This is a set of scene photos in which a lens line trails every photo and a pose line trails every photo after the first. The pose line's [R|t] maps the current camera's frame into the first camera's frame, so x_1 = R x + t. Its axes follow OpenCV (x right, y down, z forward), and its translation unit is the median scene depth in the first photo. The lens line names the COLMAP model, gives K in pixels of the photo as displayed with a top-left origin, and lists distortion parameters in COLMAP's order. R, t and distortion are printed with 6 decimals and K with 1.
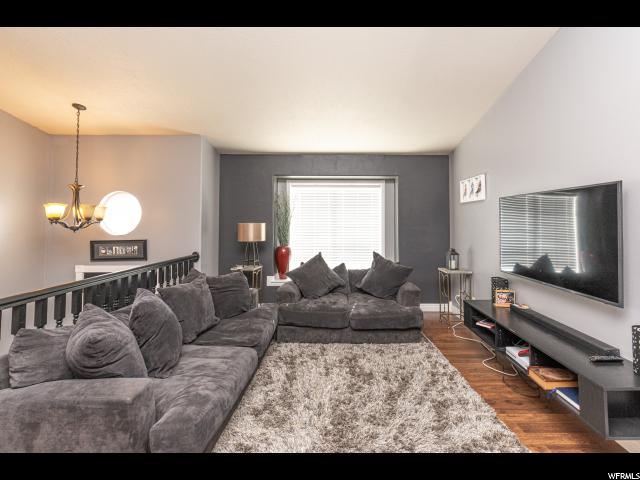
lens RADIAL K [[293.5, 0, 338.7], [0, 293.5, 216.2], [0, 0, 1]] dist [0.012866, 0.001165]
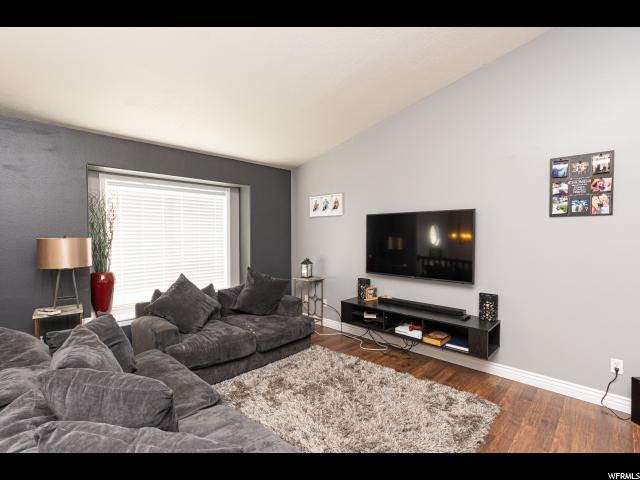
lens RADIAL K [[311.7, 0, 311.8], [0, 311.7, 240.0], [0, 0, 1]] dist [0.003923, -0.006683]
pose [[0.706351, -0.020124, 0.707576, -0.422510], [-0.010462, 0.999190, 0.038862, -0.003640], [-0.707785, -0.034853, 0.705568, 0.174550]]
